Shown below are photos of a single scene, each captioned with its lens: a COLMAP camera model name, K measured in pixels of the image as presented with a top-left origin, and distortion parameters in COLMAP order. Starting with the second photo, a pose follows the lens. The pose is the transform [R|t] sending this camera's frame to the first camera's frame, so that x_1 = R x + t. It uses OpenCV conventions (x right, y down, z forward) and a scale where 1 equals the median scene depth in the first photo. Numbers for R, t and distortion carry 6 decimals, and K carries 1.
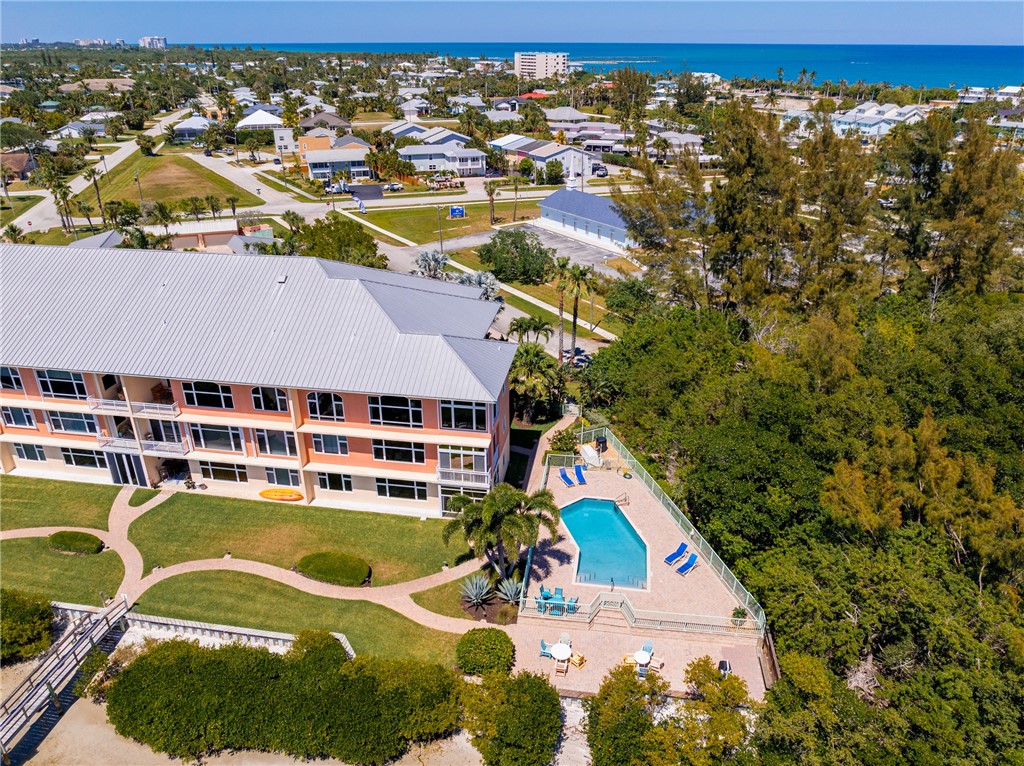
lens RADIAL K [[720.0, 0, 516.3], [0, 720.0, 379.5], [0, 0, 1]] dist [-0.034752, 0.021182]
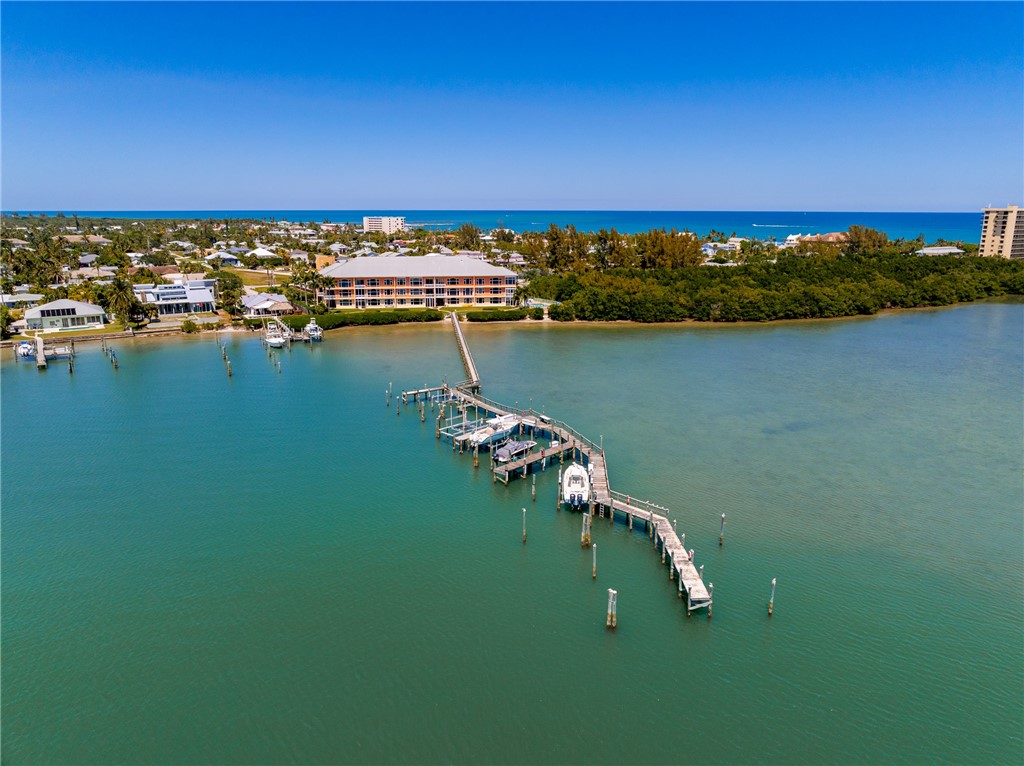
lens RADIAL K [[720.0, 0, 516.3], [0, 720.0, 379.5], [0, 0, 1]] dist [-0.034752, 0.021182]
pose [[0.959313, -0.061612, 0.275541, -0.949158], [0.117445, 0.974543, -0.190978, 1.096766], [-0.256760, 0.215569, 0.942128, -2.312664]]
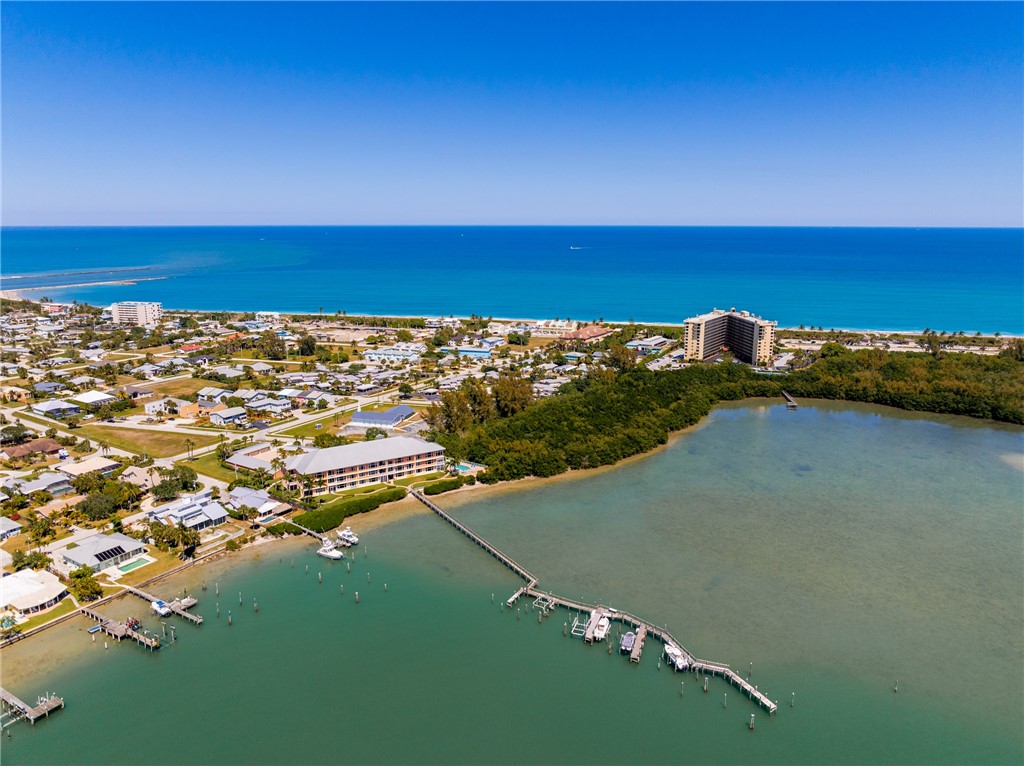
lens RADIAL K [[720.0, 0, 516.3], [0, 720.0, 379.5], [0, 0, 1]] dist [-0.034752, 0.021182]
pose [[0.750607, -0.139870, 0.645775, -2.450969], [0.280863, 0.952189, -0.120220, 0.265062], [-0.598085, 0.271612, 0.754004, -3.016938]]
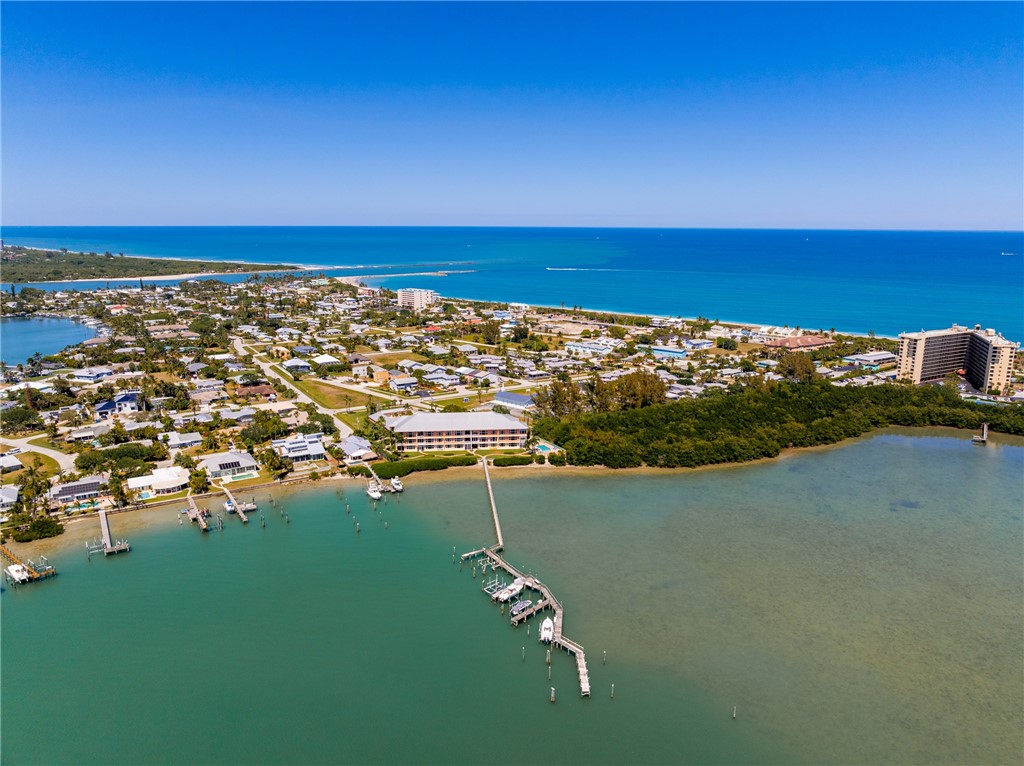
lens RADIAL K [[720.0, 0, 516.3], [0, 720.0, 379.5], [0, 0, 1]] dist [-0.034752, 0.021182]
pose [[0.966011, -0.050001, 0.253618, -1.277055], [0.106027, 0.971428, -0.212333, 0.703072], [-0.235755, 0.232006, 0.943712, -3.874514]]
